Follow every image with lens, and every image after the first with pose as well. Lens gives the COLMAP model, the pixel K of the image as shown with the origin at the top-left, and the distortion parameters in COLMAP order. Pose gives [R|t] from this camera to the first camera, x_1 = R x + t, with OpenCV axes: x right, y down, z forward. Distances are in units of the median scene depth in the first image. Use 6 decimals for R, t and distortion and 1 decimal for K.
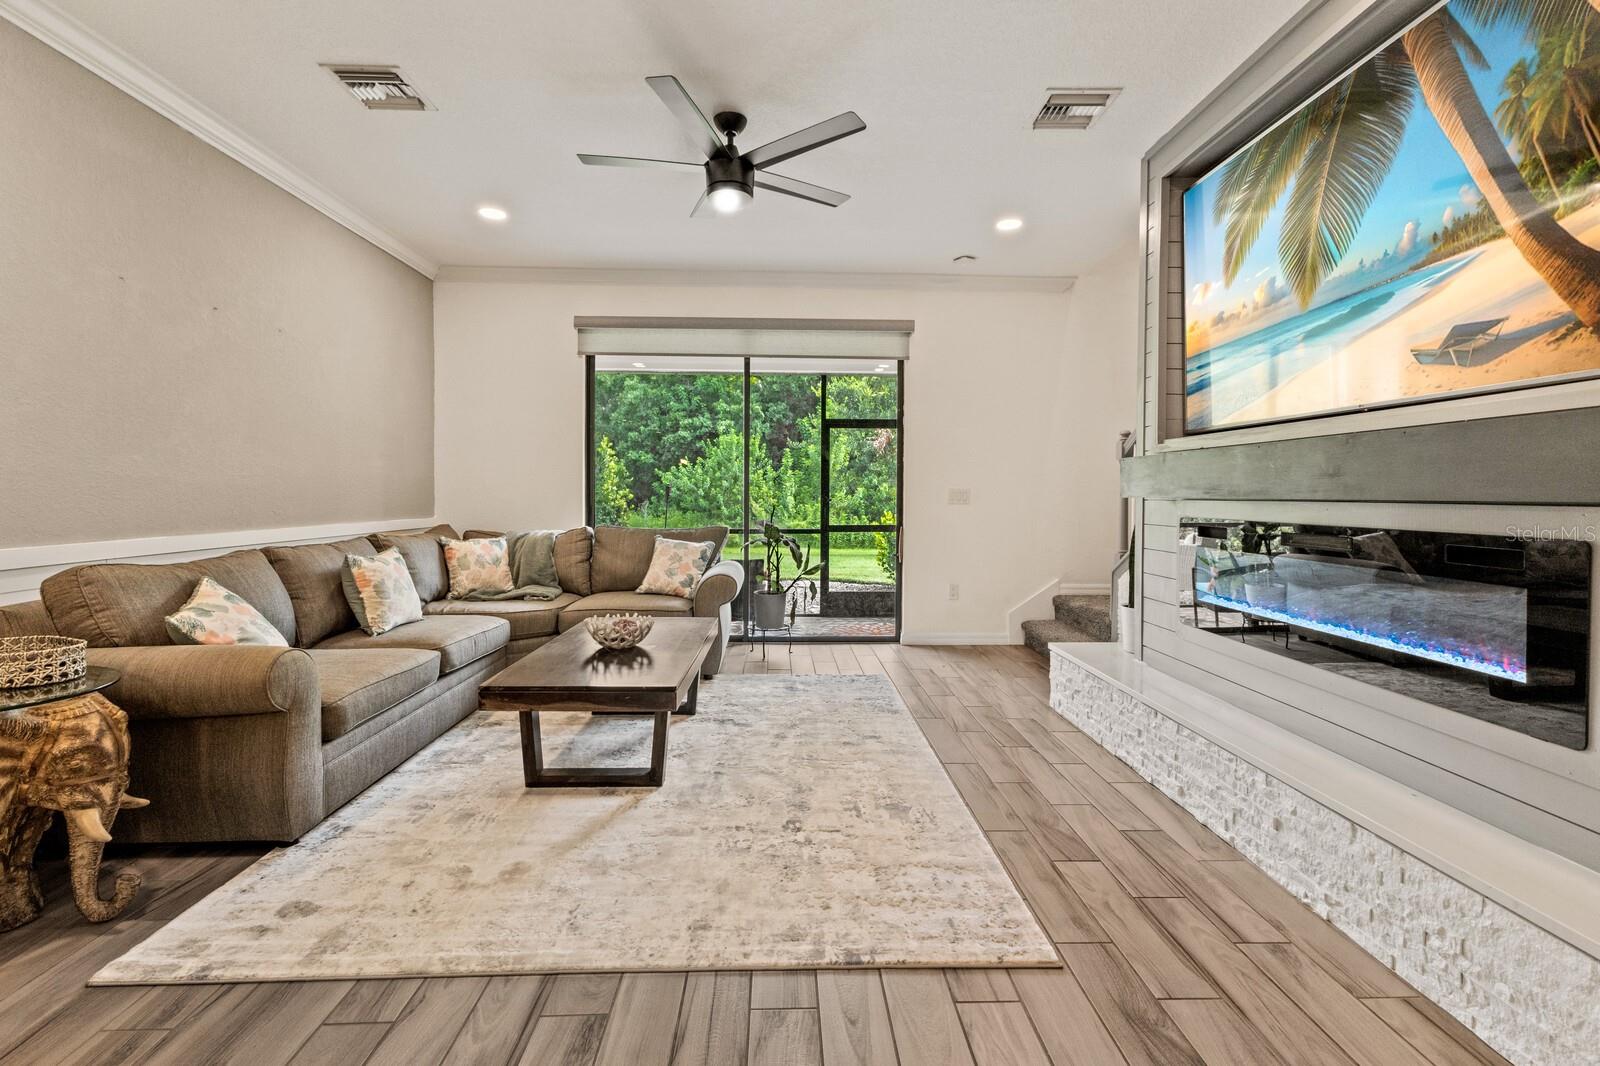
lens RADIAL K [[699.6, 0, 799.9], [0, 699.6, 510.1], [0, 0, 1]] dist [0.017056, -0.006075]
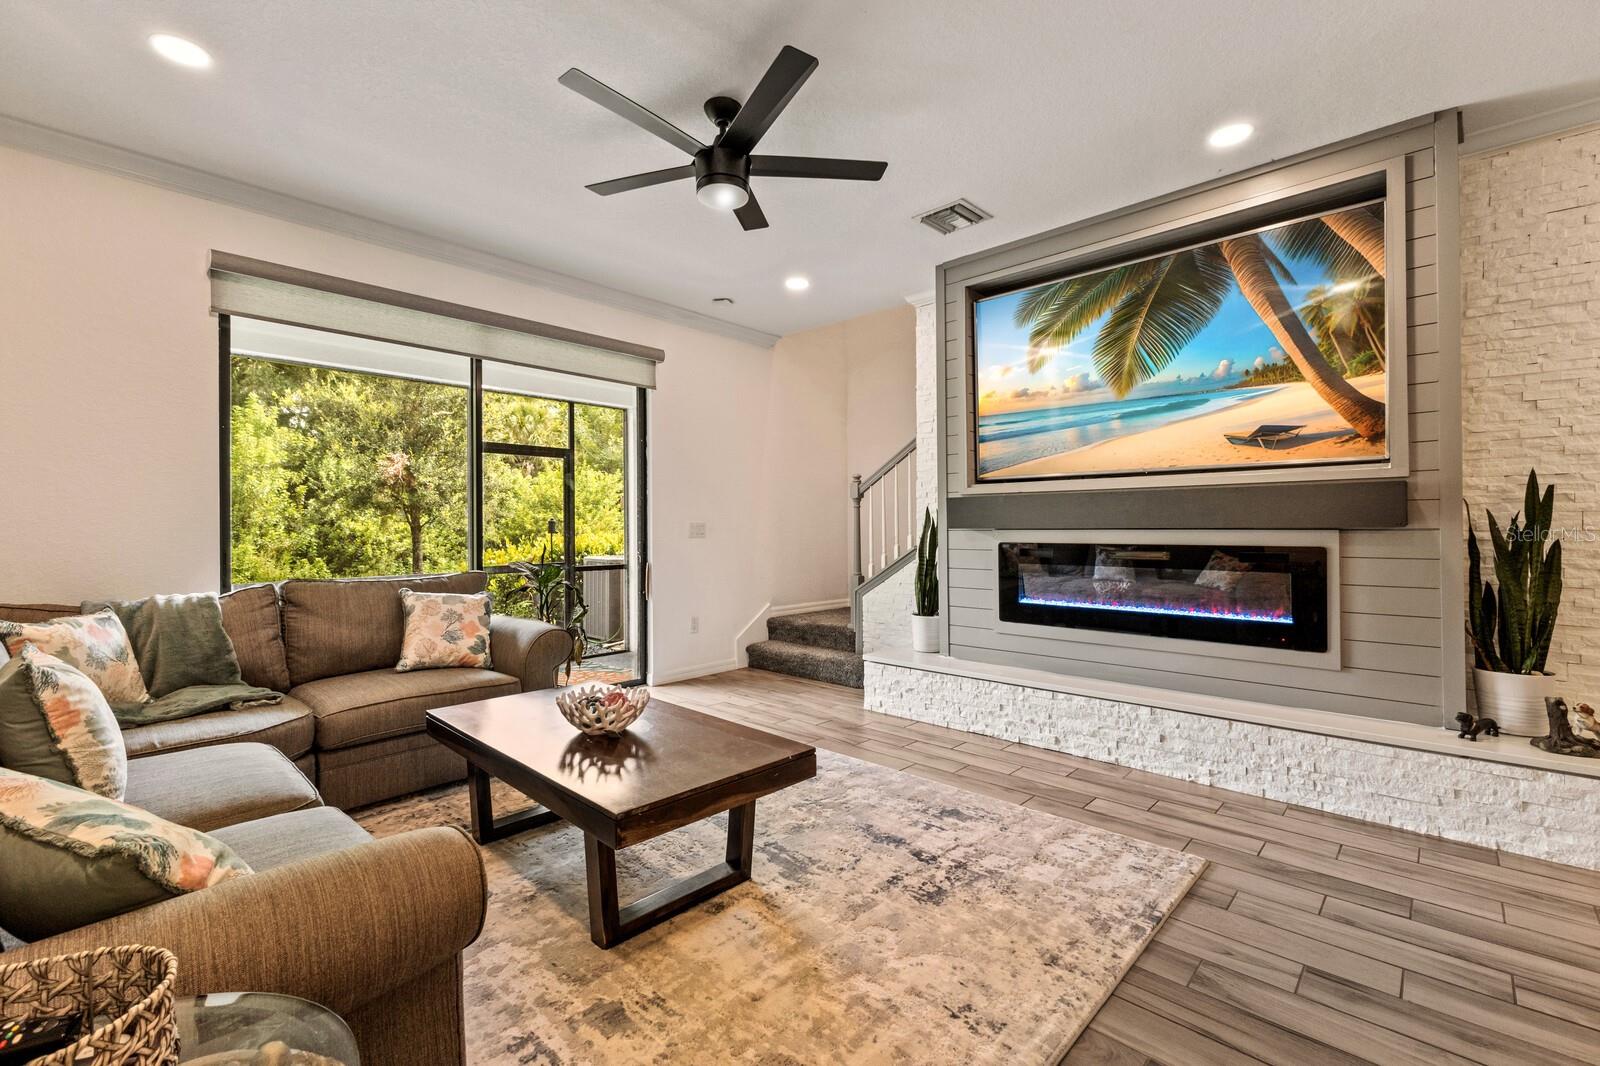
lens RADIAL K [[691.6, 0, 792.8], [0, 691.6, 553.9], [0, 0, 1]] dist [0.006004, -0.000066]
pose [[0.713957, -0.036270, 0.699249, -0.598572], [0.027417, 0.999340, 0.023841, -0.007690], [-0.699652, 0.002150, 0.714480, 0.311292]]
